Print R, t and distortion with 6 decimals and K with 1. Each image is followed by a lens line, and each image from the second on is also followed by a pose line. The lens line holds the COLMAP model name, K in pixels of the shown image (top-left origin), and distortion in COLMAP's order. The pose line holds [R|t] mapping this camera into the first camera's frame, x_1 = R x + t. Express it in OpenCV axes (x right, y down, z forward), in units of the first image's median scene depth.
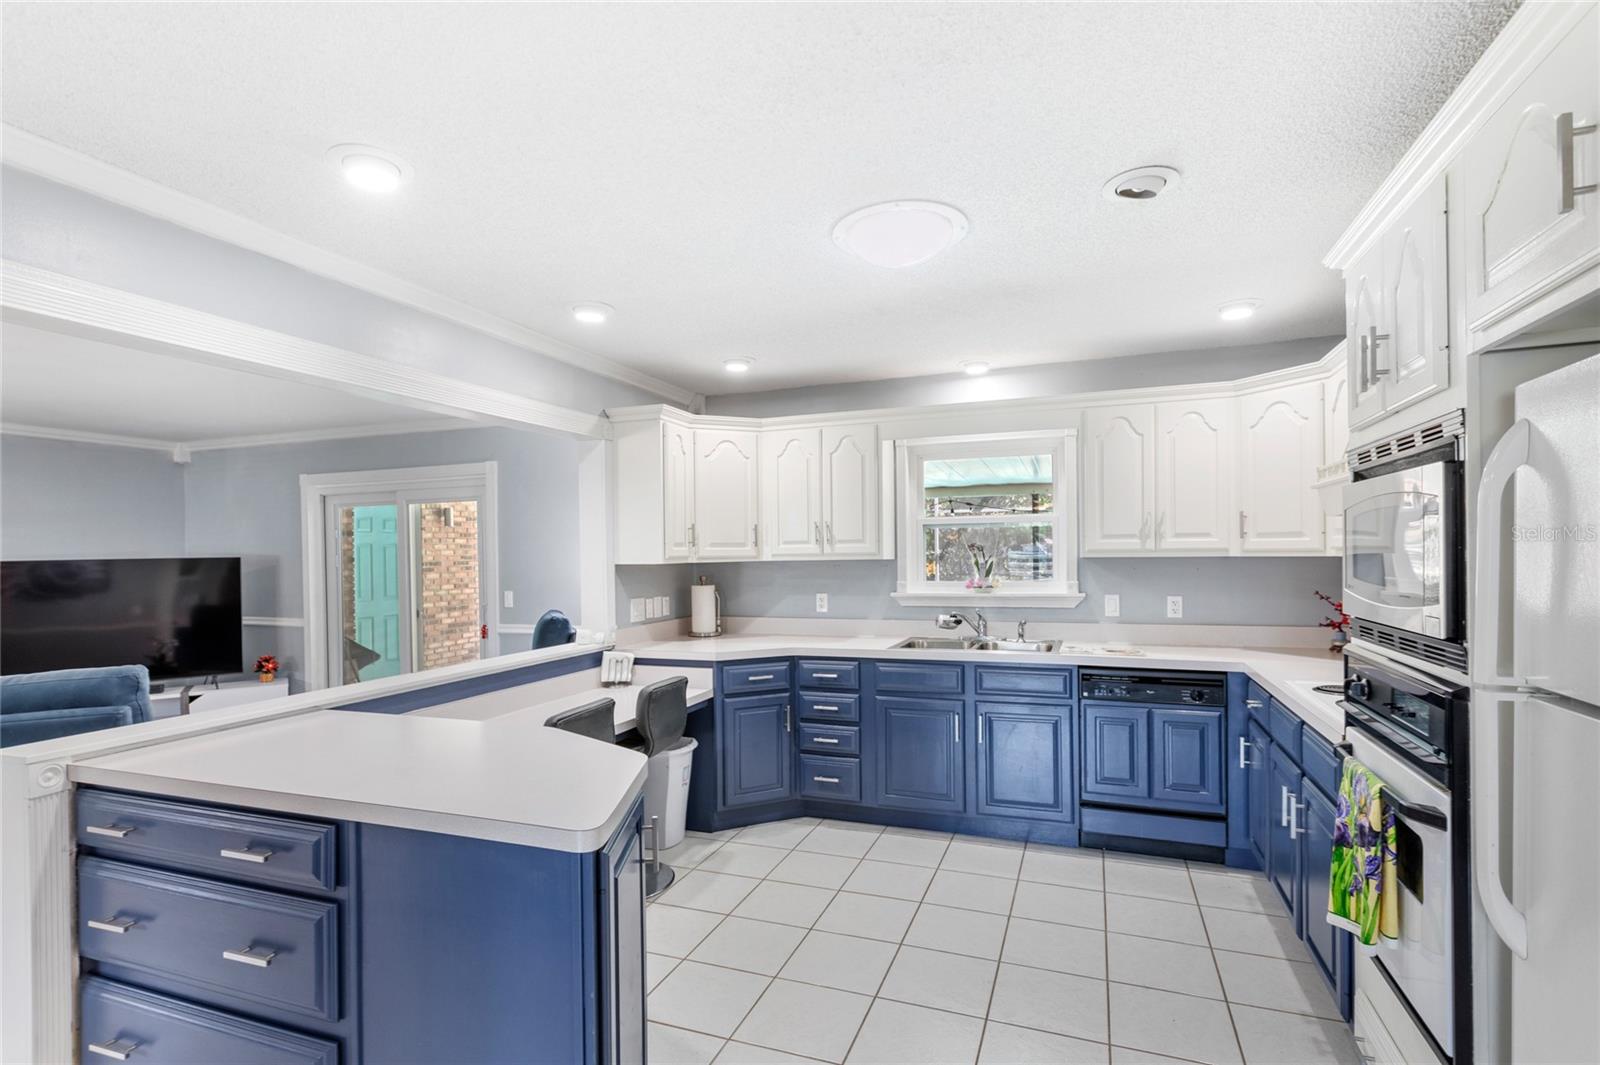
lens RADIAL K [[754.7, 0, 801.3], [0, 754.7, 558.3], [0, 0, 1]] dist [0.005074, 0.000429]
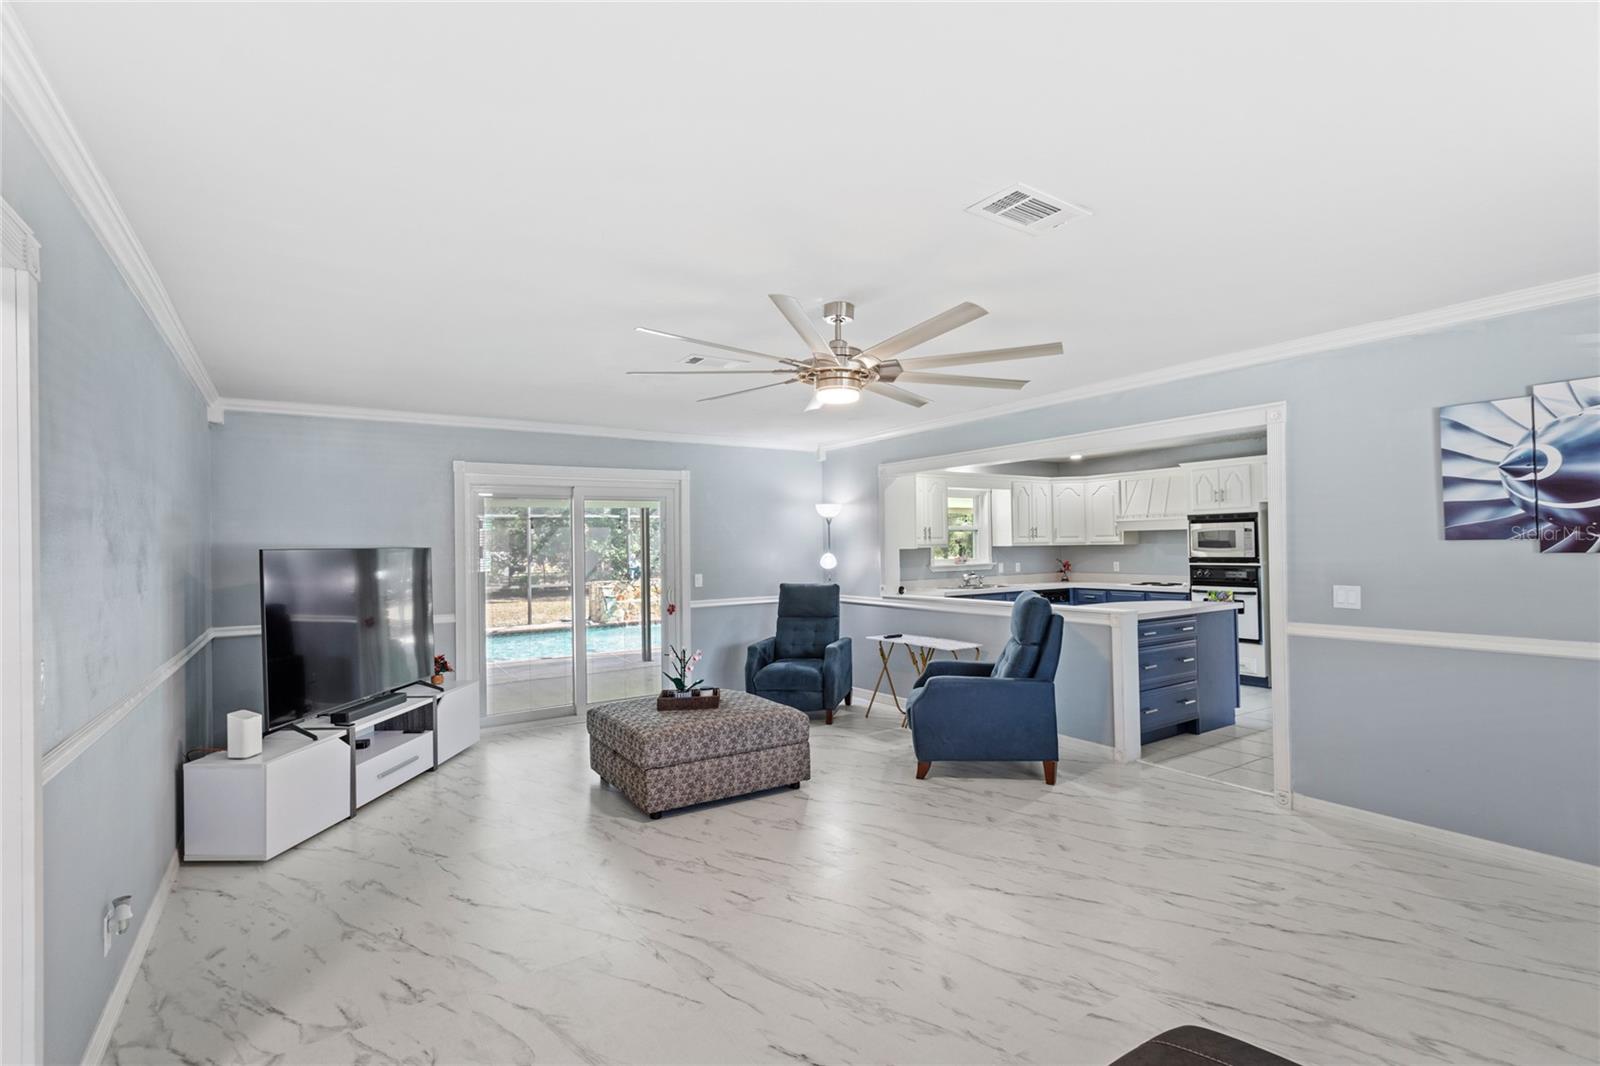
lens RADIAL K [[754.7, 0, 793.8], [0, 754.7, 533.9], [0, 0, 1]] dist [0.005074, 0.000429]
pose [[0.588986, 0.016893, 0.807967, -1.841955], [0.013279, 0.999444, -0.030577, 0.023255], [-0.808034, 0.028738, 0.588434, 0.178228]]
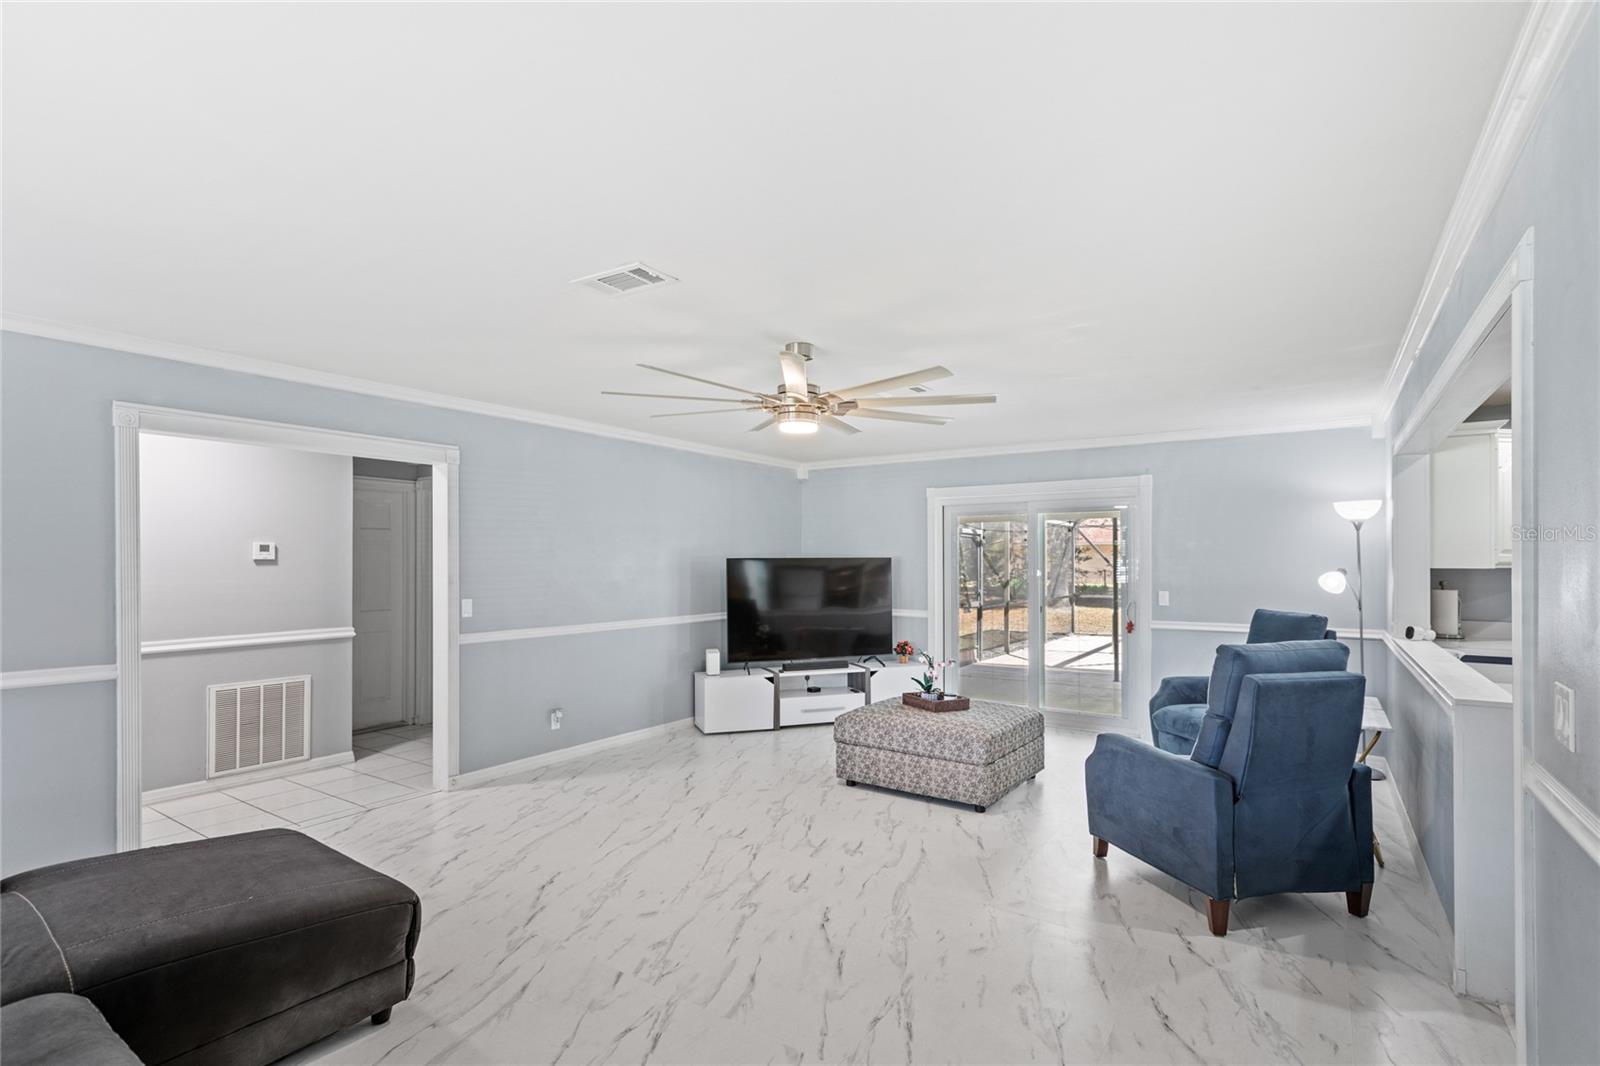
lens RADIAL K [[754.7, 0, 808.0], [0, 754.7, 557.1], [0, 0, 1]] dist [0.005074, 0.000429]
pose [[0.971501, 0.011536, -0.236756, -0.886831], [-0.014269, 0.999850, -0.009832, 0.016223], [0.236607, 0.012930, 0.971519, -0.278972]]
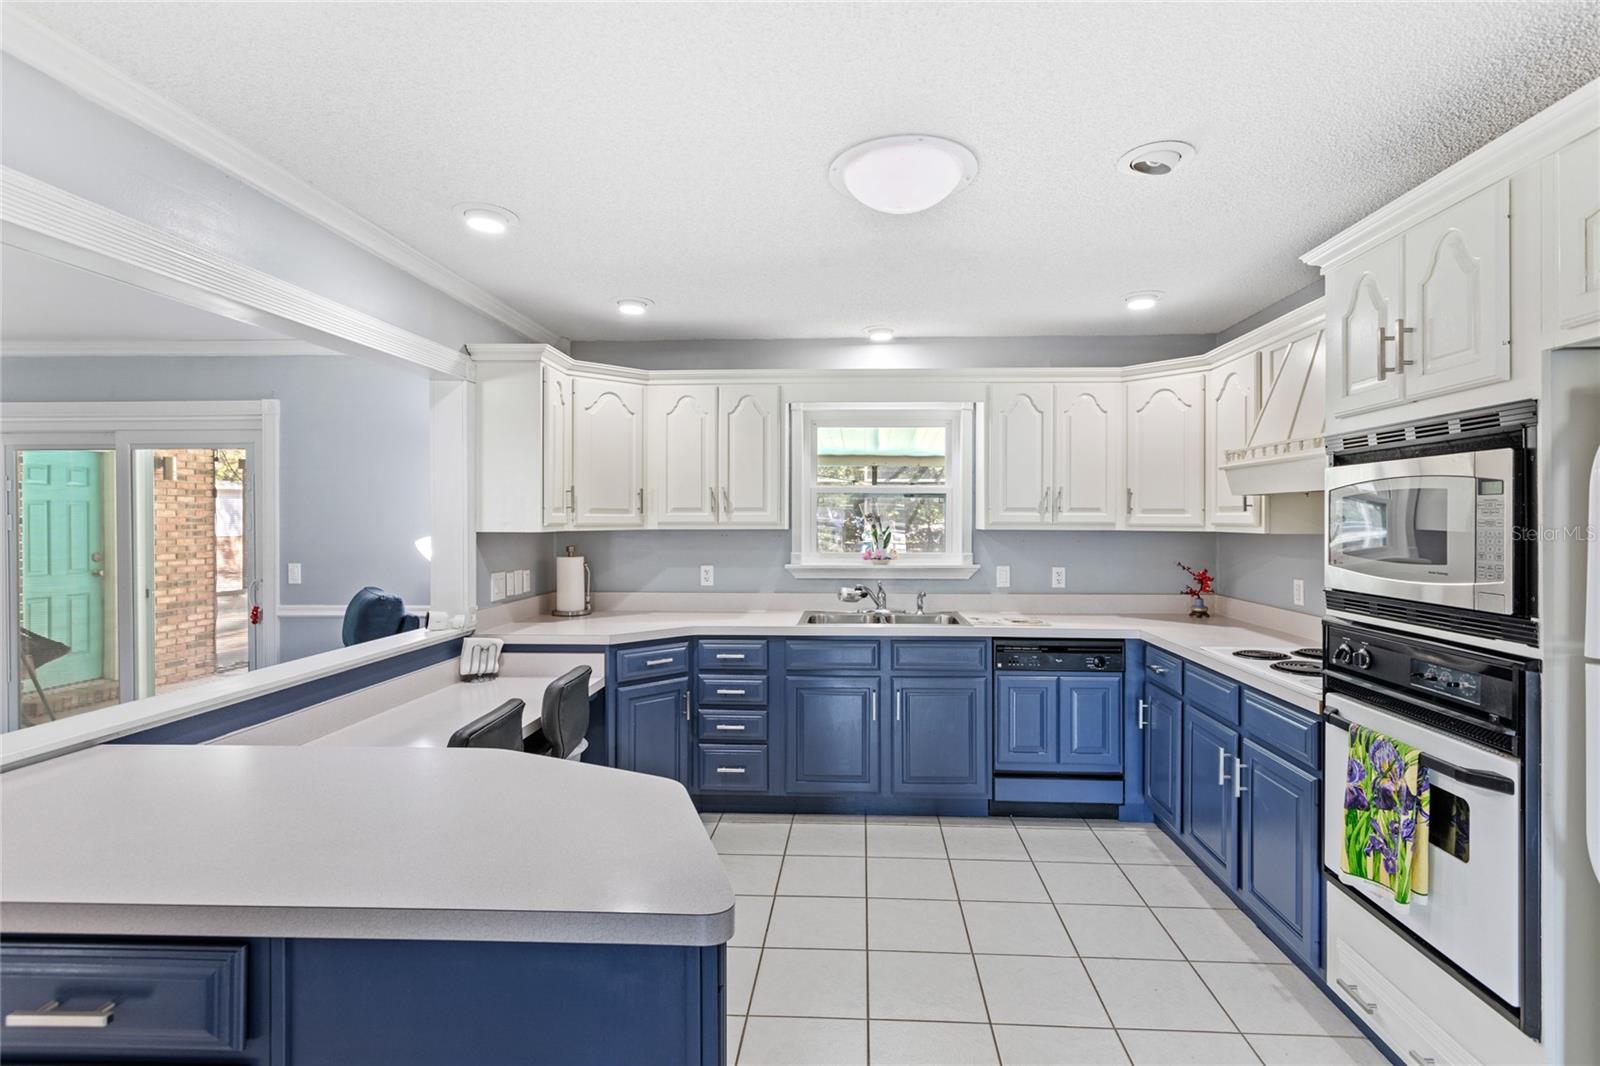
lens RADIAL K [[754.7, 0, 820.5], [0, 754.7, 522.9], [0, 0, 1]] dist [0.005074, 0.000429]
pose [[0.952289, 0.012250, 0.304952, -0.145269], [-0.011148, 0.999924, -0.005354, -0.002089], [-0.304994, 0.001699, 0.952353, 0.099652]]
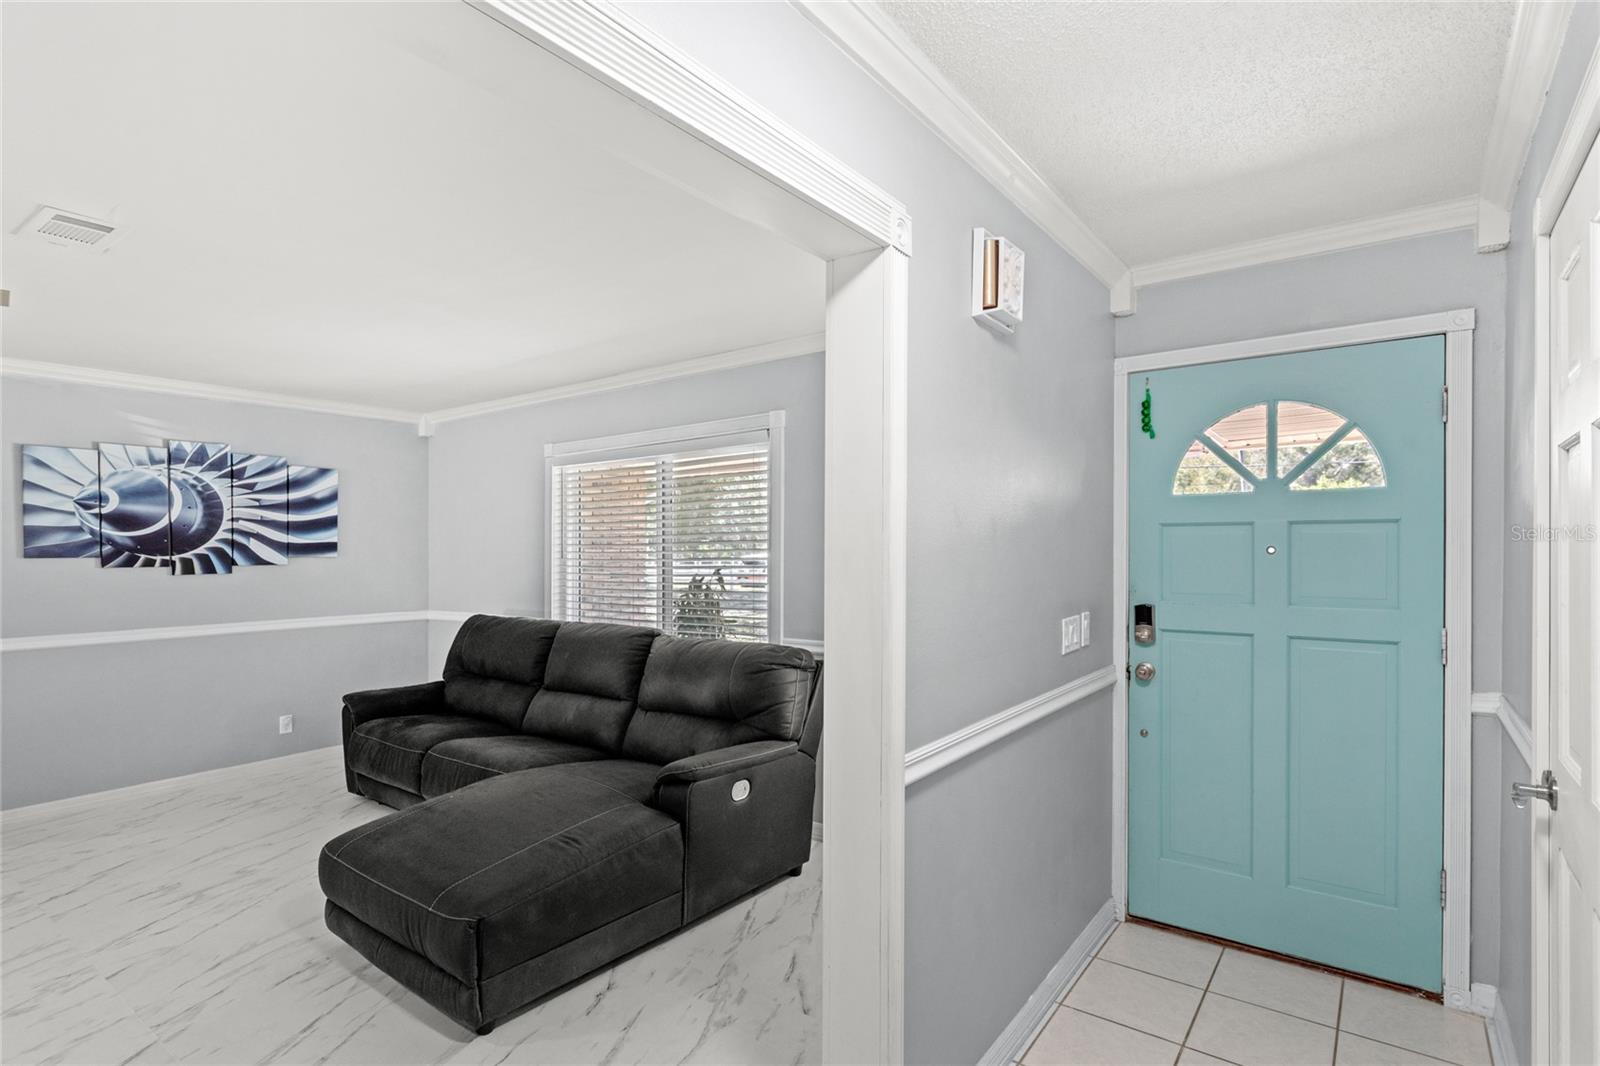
lens RADIAL K [[754.7, 0, 809.5], [0, 754.7, 542.5], [0, 0, 1]] dist [0.005074, 0.000429]
pose [[-0.964096, 0.021598, 0.264673, -1.996753], [0.020608, 0.999766, -0.006516, 0.020824], [-0.264752, -0.000828, -0.964316, 0.838258]]
